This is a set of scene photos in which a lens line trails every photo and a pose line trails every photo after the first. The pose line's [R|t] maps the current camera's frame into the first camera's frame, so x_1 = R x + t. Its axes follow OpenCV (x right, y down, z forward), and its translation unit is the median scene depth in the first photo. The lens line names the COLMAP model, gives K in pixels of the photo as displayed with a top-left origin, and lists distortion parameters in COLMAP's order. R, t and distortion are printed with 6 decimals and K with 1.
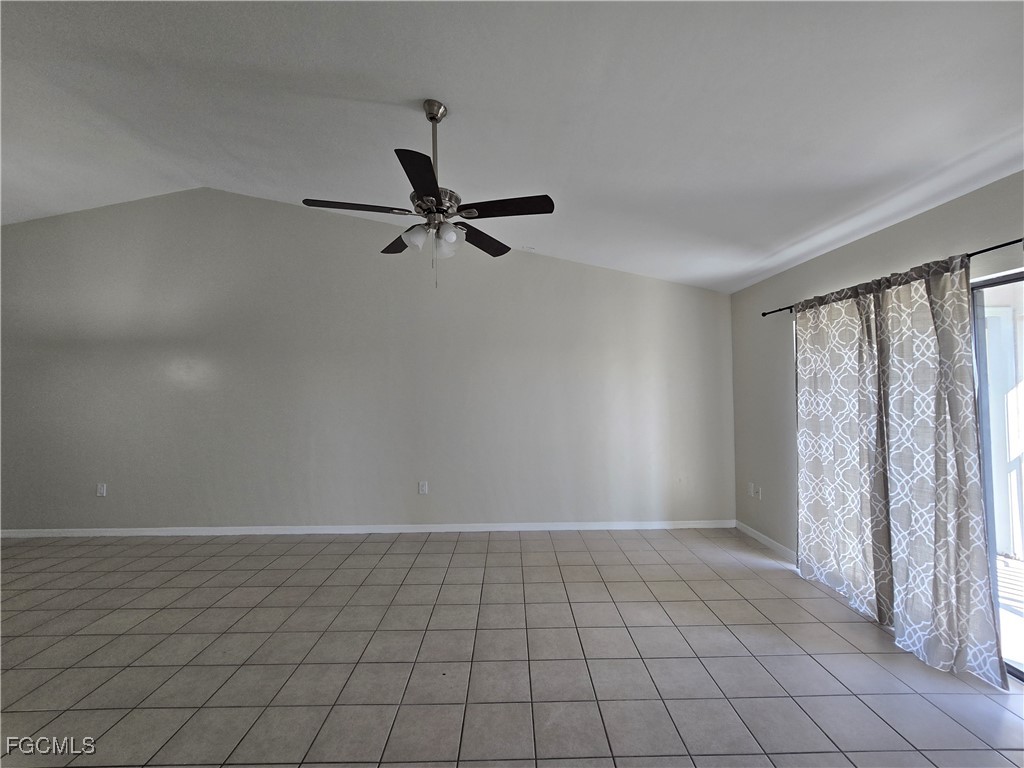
lens RADIAL K [[421.8, 0, 516.9], [0, 421.8, 379.3], [0, 0, 1]] dist [-0.000394, 0.000183]
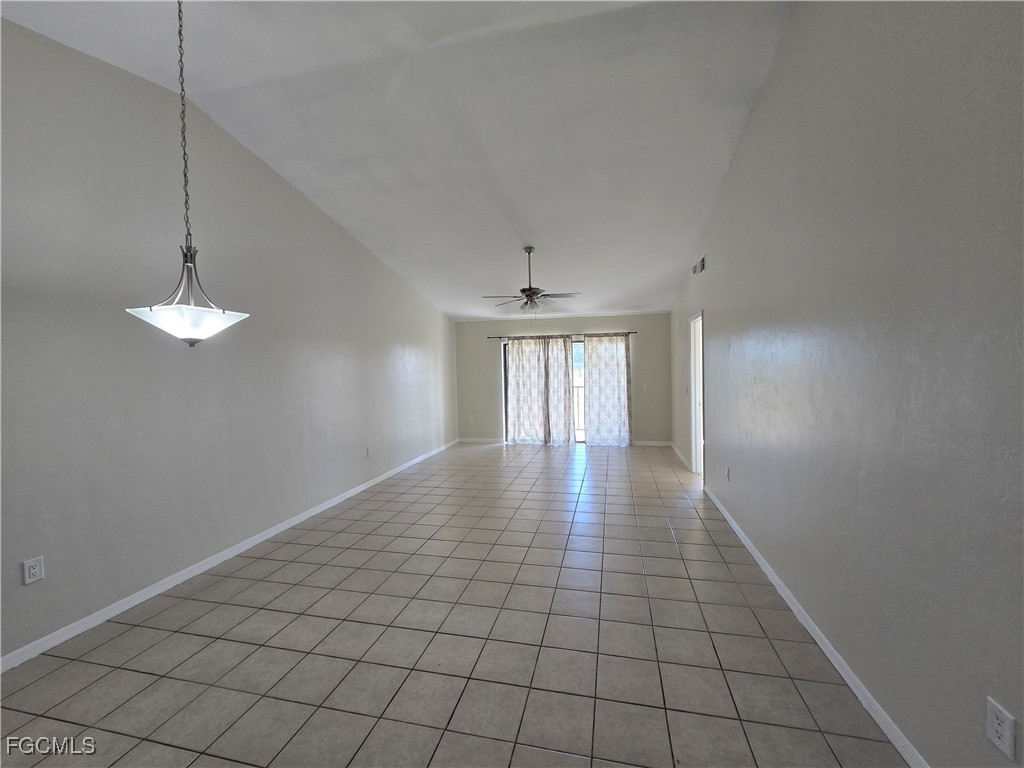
lens RADIAL K [[411.4, 0, 515.3], [0, 411.4, 388.0], [0, 0, 1]] dist [0.000036, 0.000075]
pose [[0.248999, -0.043952, 0.967506, -1.954663], [-0.005736, 0.998885, 0.046853, 0.011289], [-0.968487, -0.017216, 0.248470, 0.420542]]
